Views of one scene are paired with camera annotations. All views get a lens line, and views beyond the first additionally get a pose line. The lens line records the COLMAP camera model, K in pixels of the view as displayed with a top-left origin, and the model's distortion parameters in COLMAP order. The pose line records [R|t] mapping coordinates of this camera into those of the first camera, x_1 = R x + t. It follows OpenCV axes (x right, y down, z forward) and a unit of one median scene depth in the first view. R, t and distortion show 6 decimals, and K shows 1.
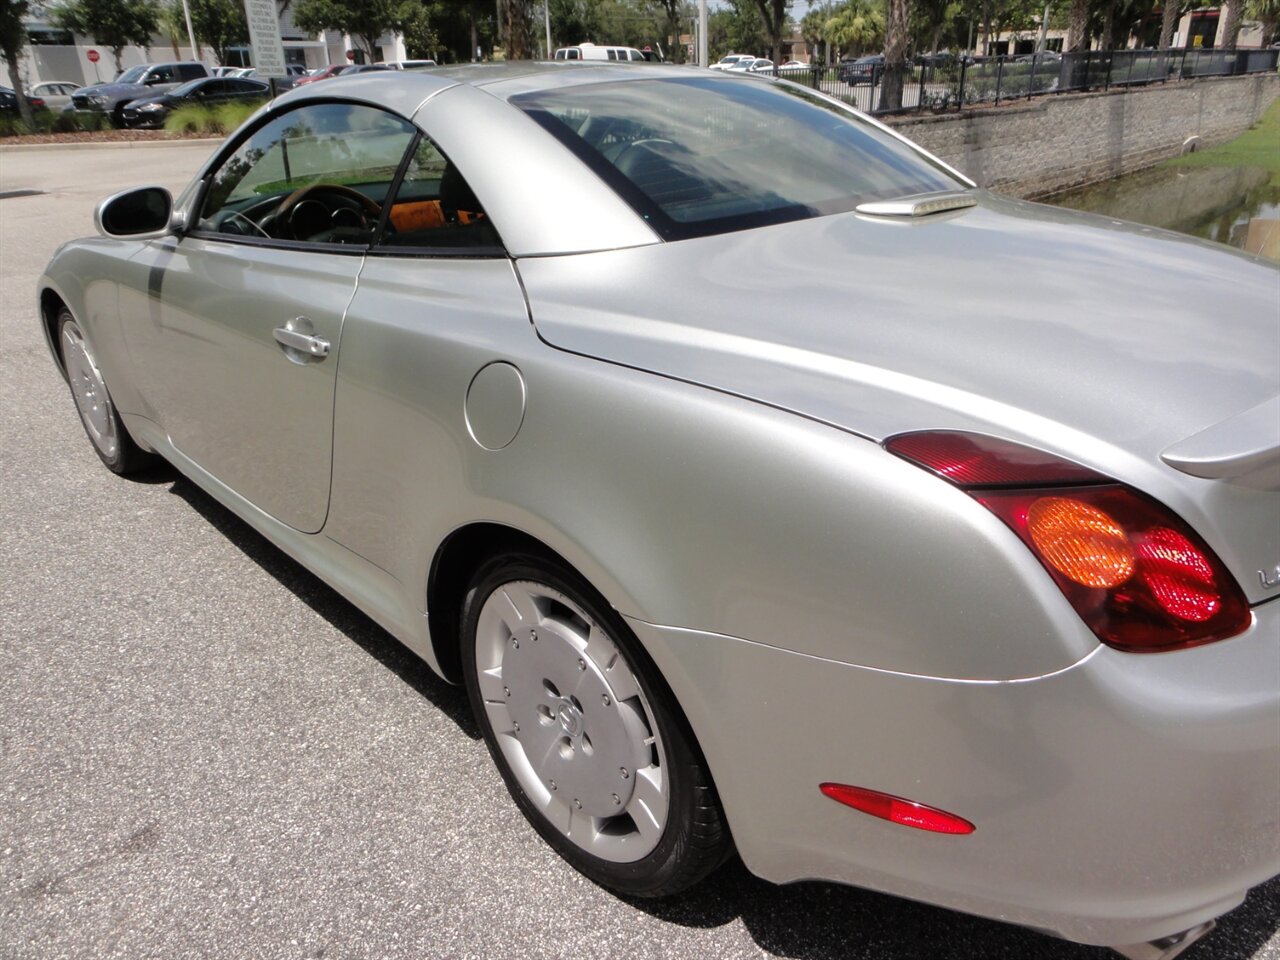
lens RADIAL K [[897.8, 0, 638.9], [0, 897.8, 478.7], [0, 0, 1]] dist [0.001463, 0.000208]
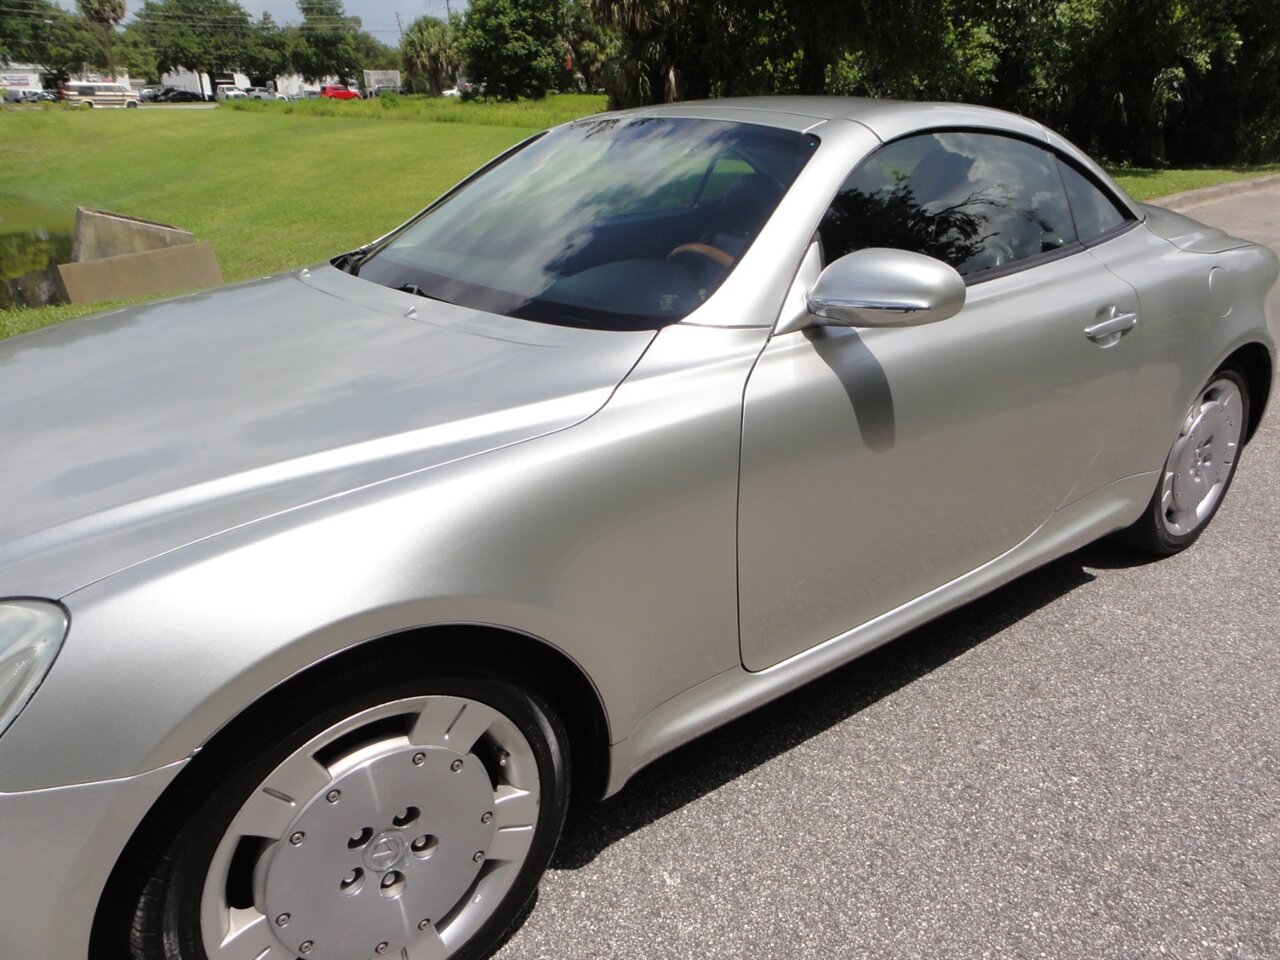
lens RADIAL K [[897.8, 0, 636.6], [0, 897.8, 491.7], [0, 0, 1]] dist [0.001463, 0.000208]
pose [[0.140325, -0.368408, 0.919013, -0.889009], [0.407908, 0.867275, 0.285384, -0.302825], [-0.902175, 0.334827, 0.271977, 0.720213]]
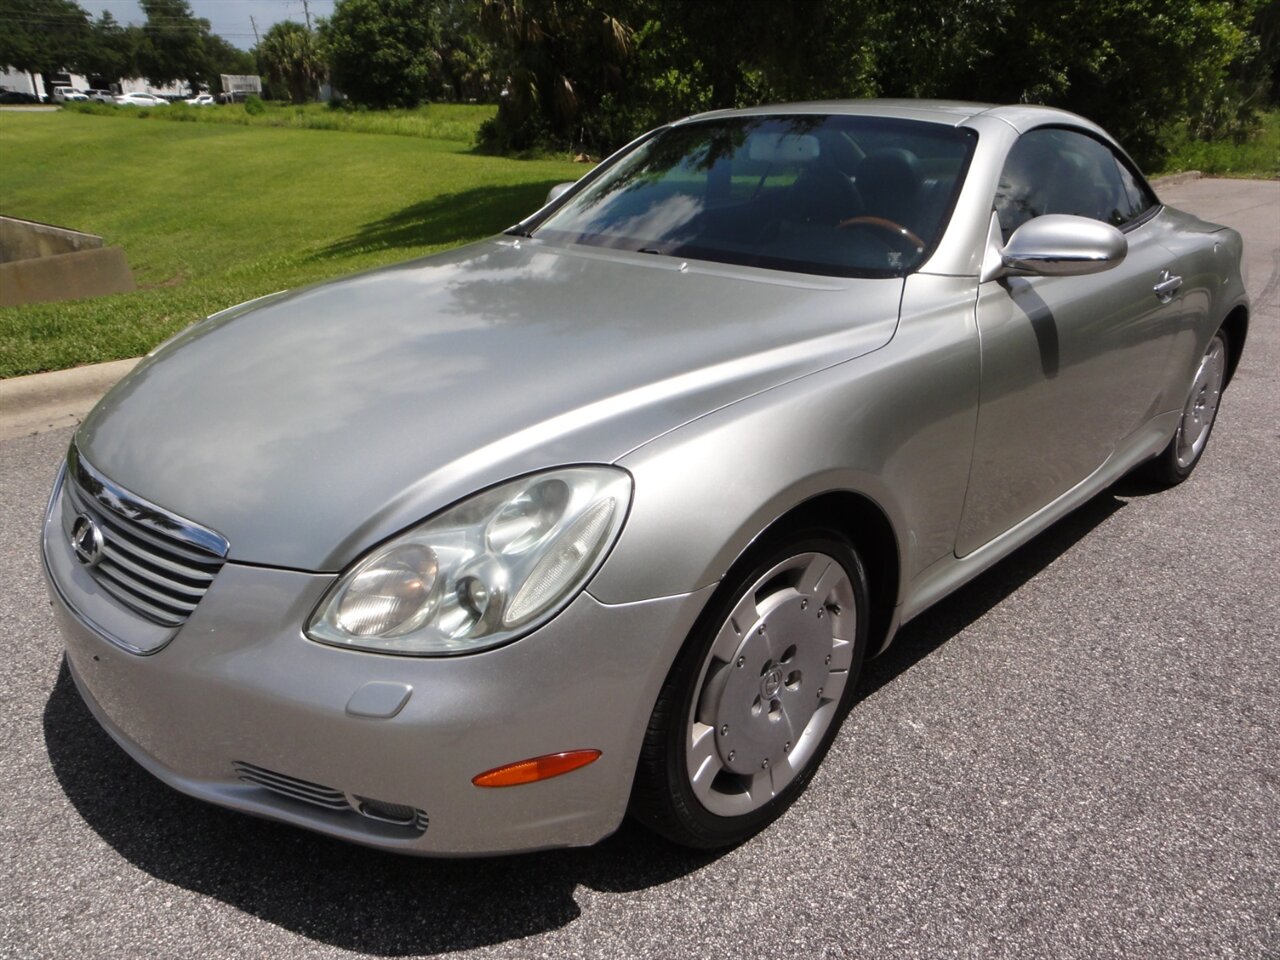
lens RADIAL K [[897.8, 0, 634.6], [0, 897.8, 487.9], [0, 0, 1]] dist [0.001463, 0.000208]
pose [[0.006210, -0.357554, 0.933872, -1.023824], [0.400807, 0.856482, 0.325258, -0.381220], [-0.916141, 0.372282, 0.148629, 0.934715]]
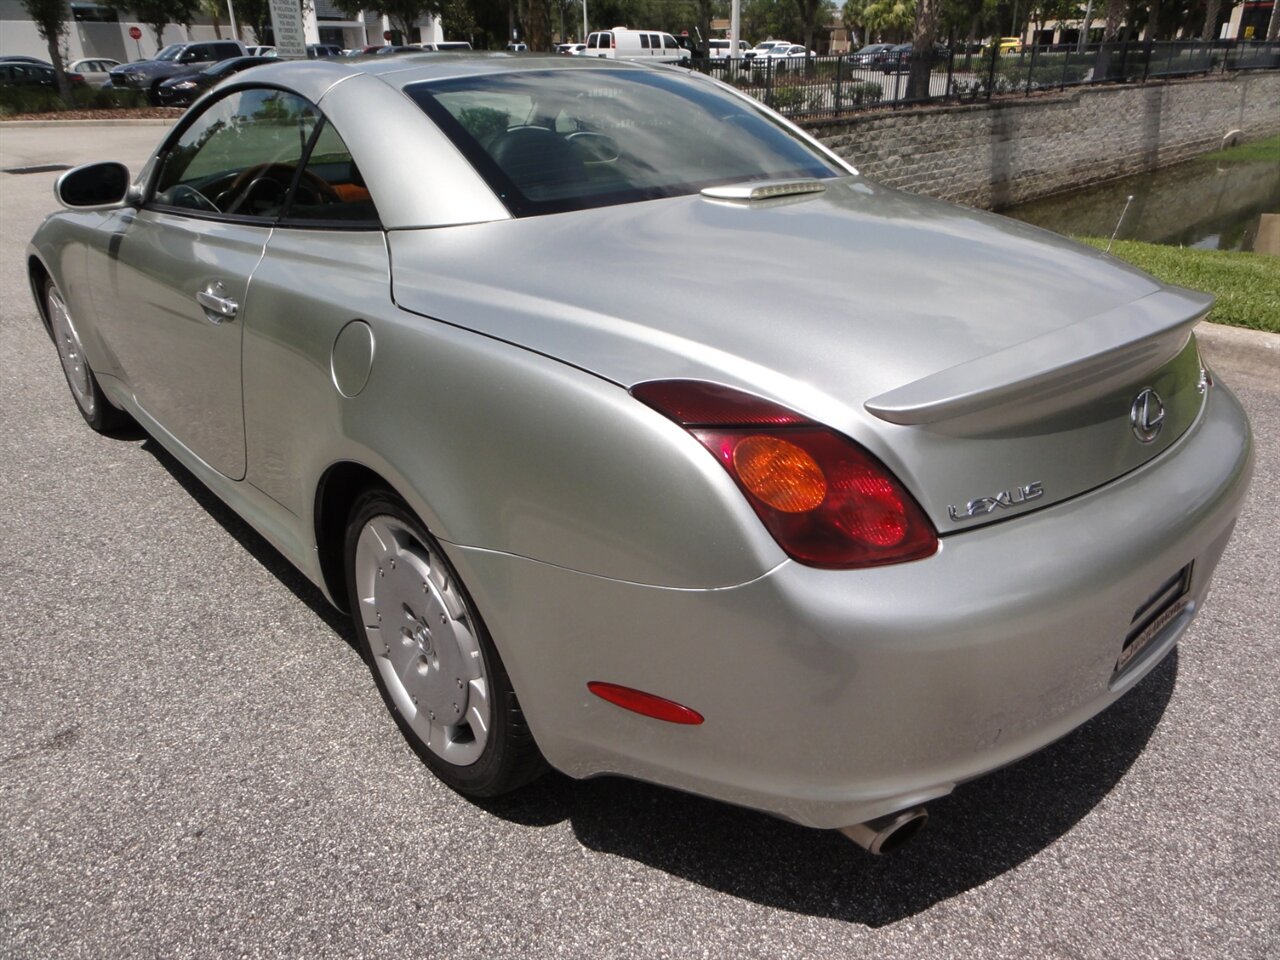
lens RADIAL K [[897.8, 0, 641.8], [0, 897.8, 477.1], [0, 0, 1]] dist [0.001463, 0.000208]
pose [[0.999278, 0.026285, -0.027416, 0.101642], [-0.025926, 0.999575, 0.013362, 0.018689], [0.027756, -0.012642, 0.999535, -0.056085]]
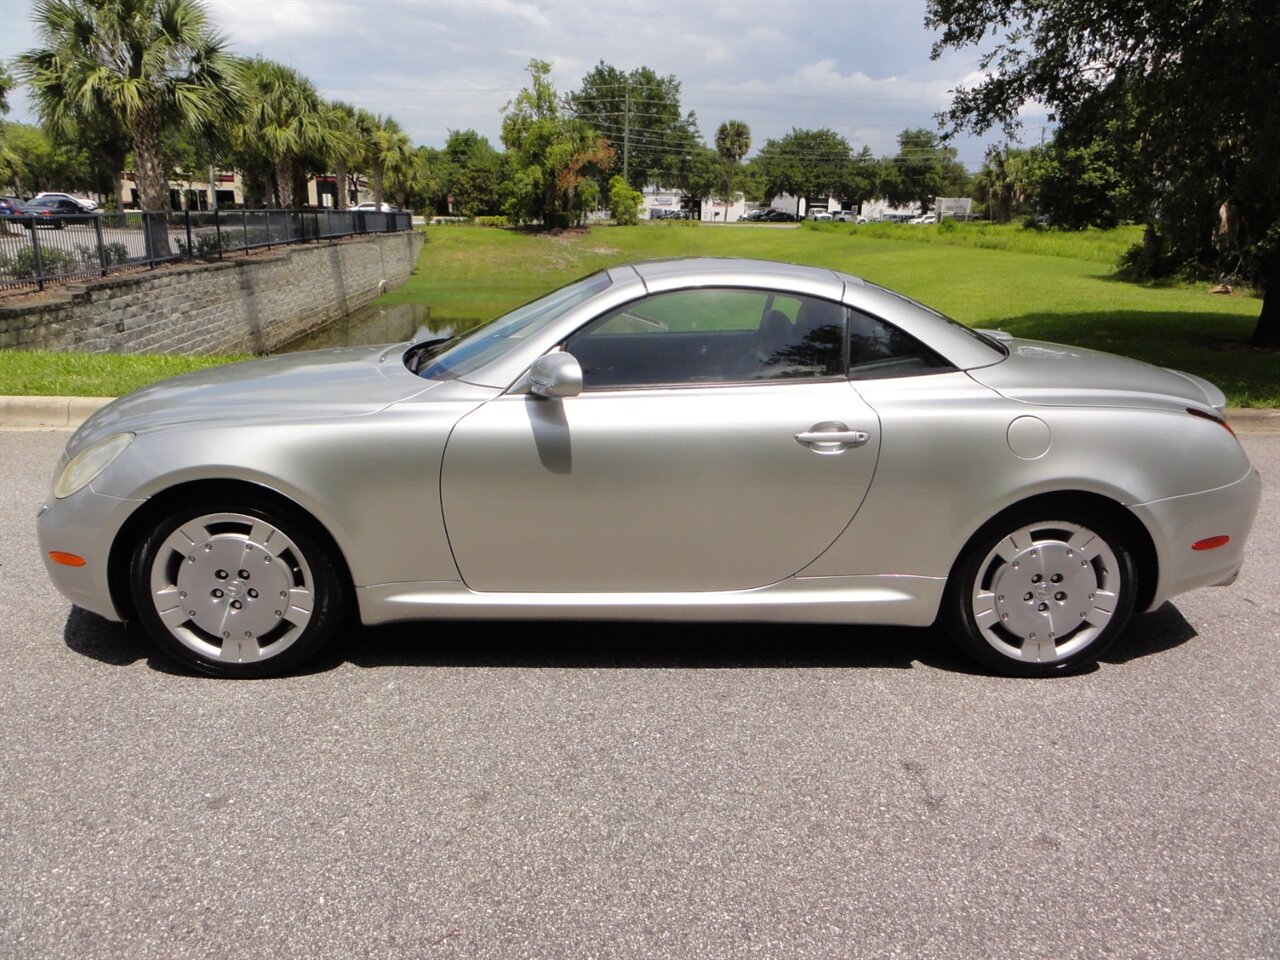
lens RADIAL K [[897.8, 0, 637.3], [0, 897.8, 474.5], [0, 0, 1]] dist [0.001463, 0.000208]
pose [[0.666032, -0.161202, 0.728296, -0.952543], [0.268083, 0.962863, -0.032042, -0.072641], [-0.696084, 0.216585, 0.684513, 0.098485]]
